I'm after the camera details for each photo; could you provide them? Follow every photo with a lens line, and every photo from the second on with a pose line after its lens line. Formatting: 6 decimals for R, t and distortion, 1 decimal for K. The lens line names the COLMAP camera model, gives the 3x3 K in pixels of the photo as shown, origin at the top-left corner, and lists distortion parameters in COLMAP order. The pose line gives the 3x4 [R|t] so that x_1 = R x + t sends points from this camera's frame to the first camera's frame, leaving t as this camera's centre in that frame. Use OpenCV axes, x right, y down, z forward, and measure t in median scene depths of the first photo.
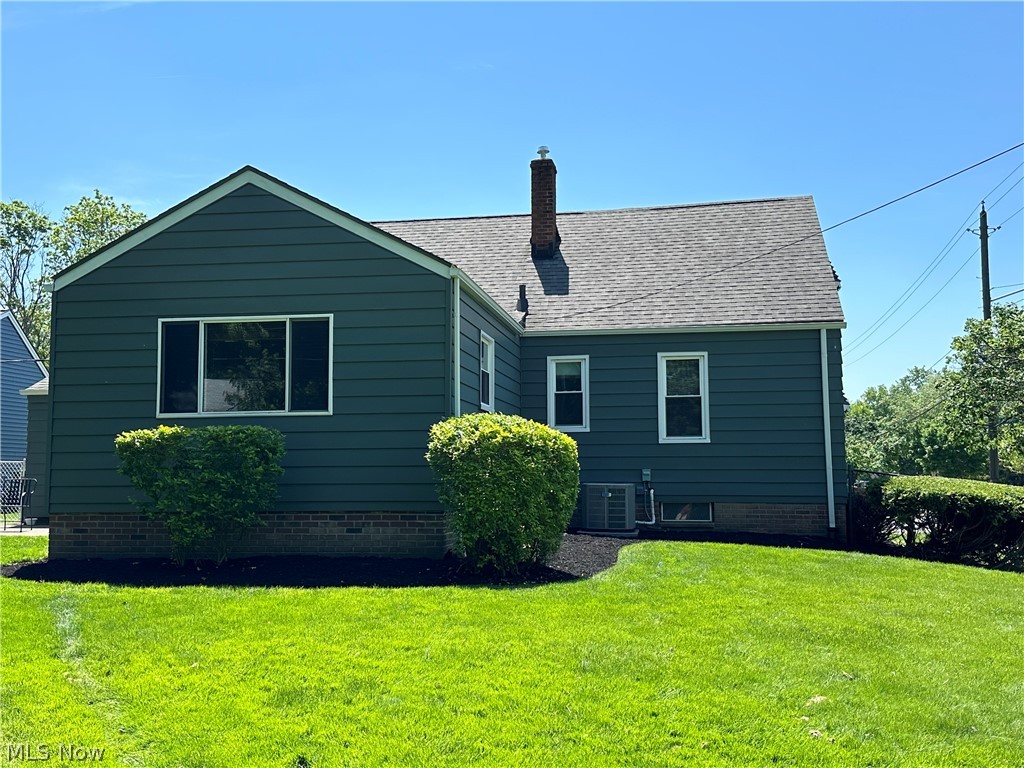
lens RADIAL K [[1038.7, 0, 512.2], [0, 1038.7, 382.5], [0, 0, 1]] dist [0.132878, 0.000000]
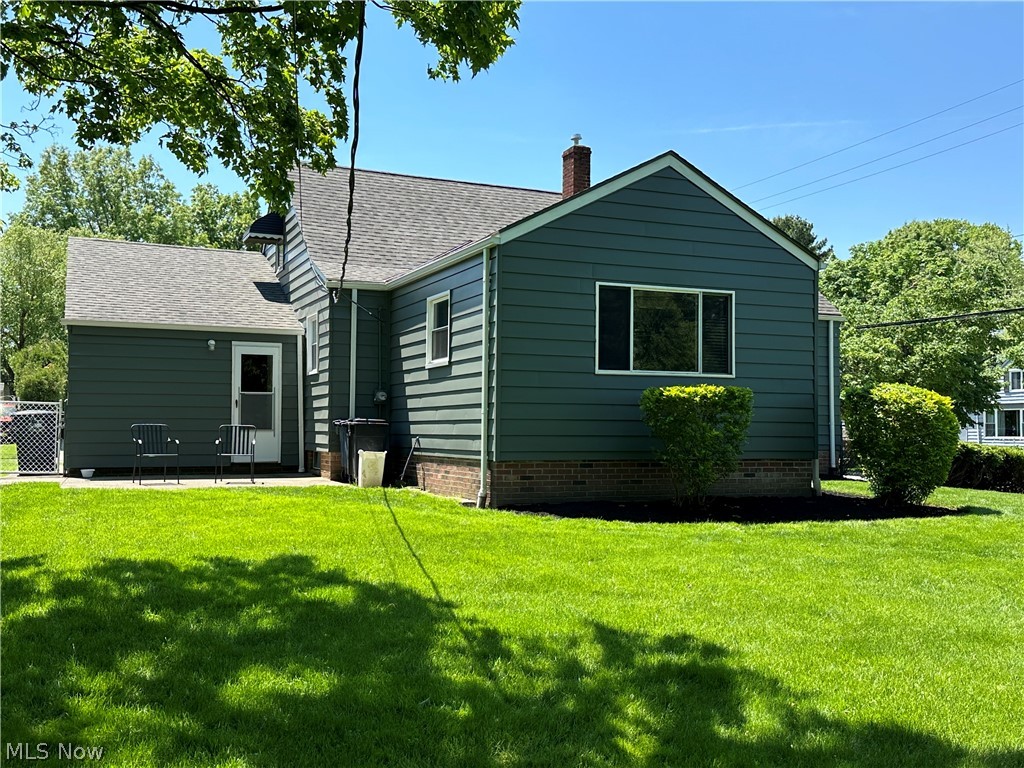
lens RADIAL K [[1021.9, 0, 511.8], [0, 1021.9, 386.5], [0, 0, 1]] dist [0.109974, 0.000000]
pose [[0.827293, 0.030533, 0.560941, -0.997601], [-0.059650, 0.997651, 0.033671, 0.016311], [-0.558595, -0.061316, 0.827171, 0.178478]]
